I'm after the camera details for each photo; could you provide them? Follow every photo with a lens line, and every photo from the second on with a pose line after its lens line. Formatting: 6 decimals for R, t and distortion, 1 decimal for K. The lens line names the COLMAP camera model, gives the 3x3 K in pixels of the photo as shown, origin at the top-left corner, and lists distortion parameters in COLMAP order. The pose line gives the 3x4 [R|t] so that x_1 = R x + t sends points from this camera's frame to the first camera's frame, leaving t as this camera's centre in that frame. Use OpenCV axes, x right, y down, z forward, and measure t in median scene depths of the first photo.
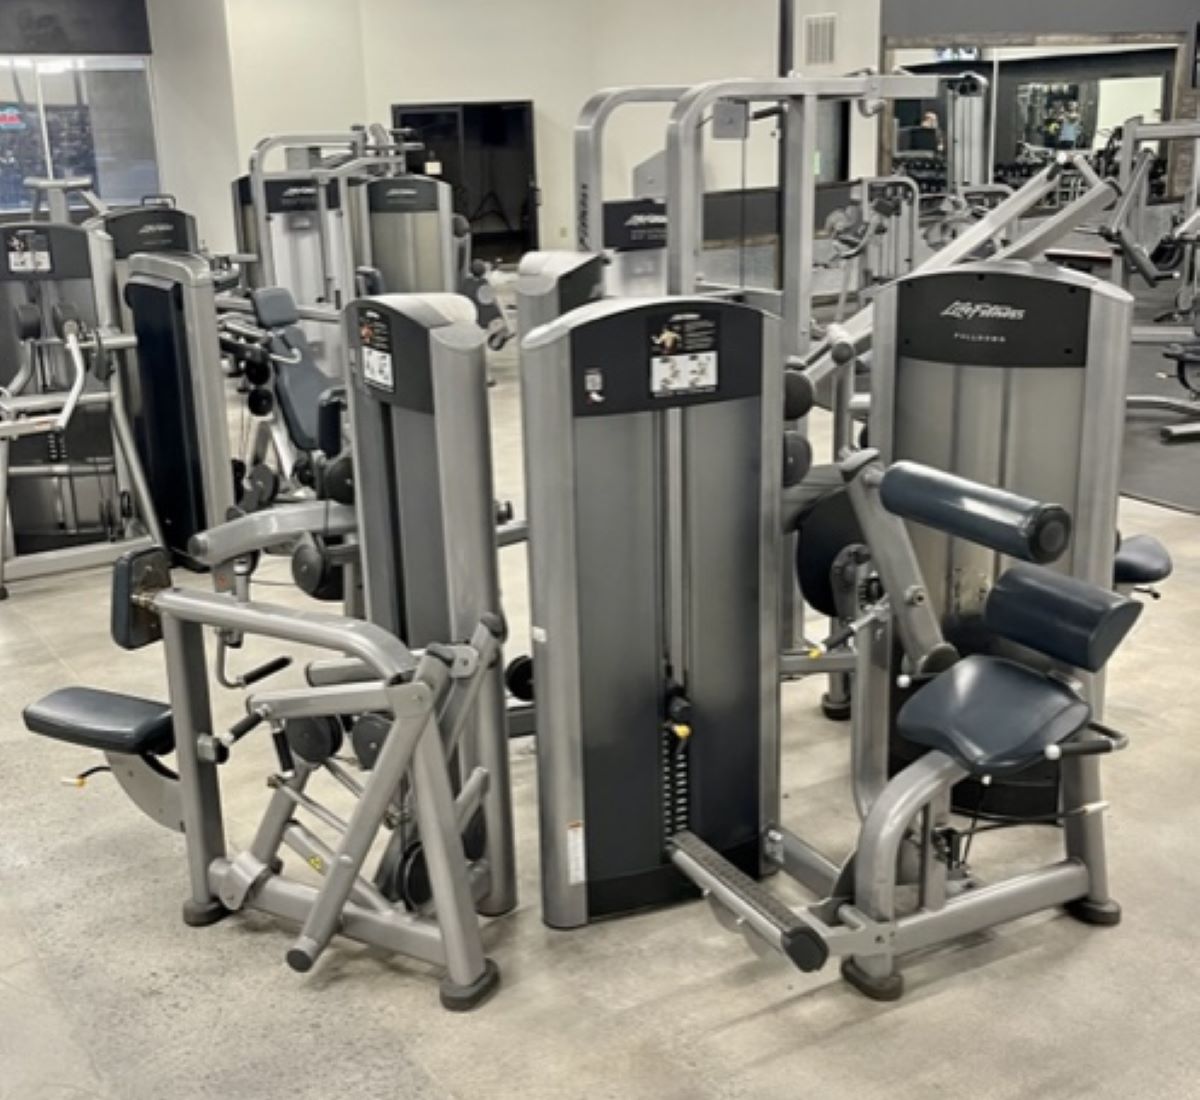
lens RADIAL K [[1503.7, 0, 600.0], [0, 1503.7, 550.0], [0, 0, 1]] dist [0.036486, -0.064014]
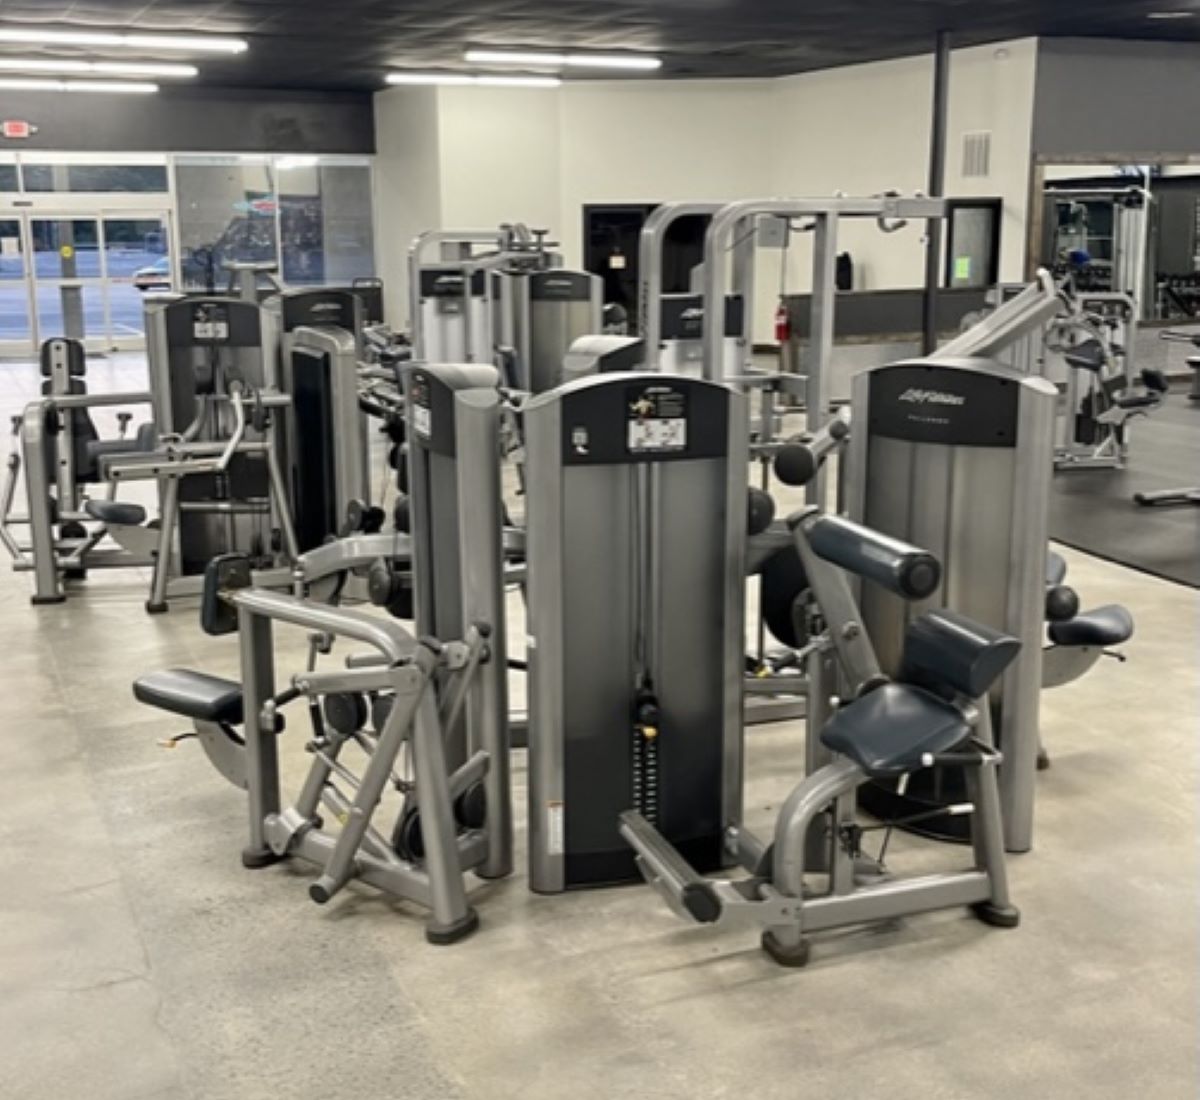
lens RADIAL K [[1436.6, 0, 601.5], [0, 1436.6, 508.2], [0, 0, 1]] dist [0.033211, -0.031407]
pose [[0.991356, 0.050762, -0.120979, 0.145169], [-0.060220, 0.995299, -0.075856, 0.031764], [0.116559, 0.082485, 0.989753, -0.152258]]
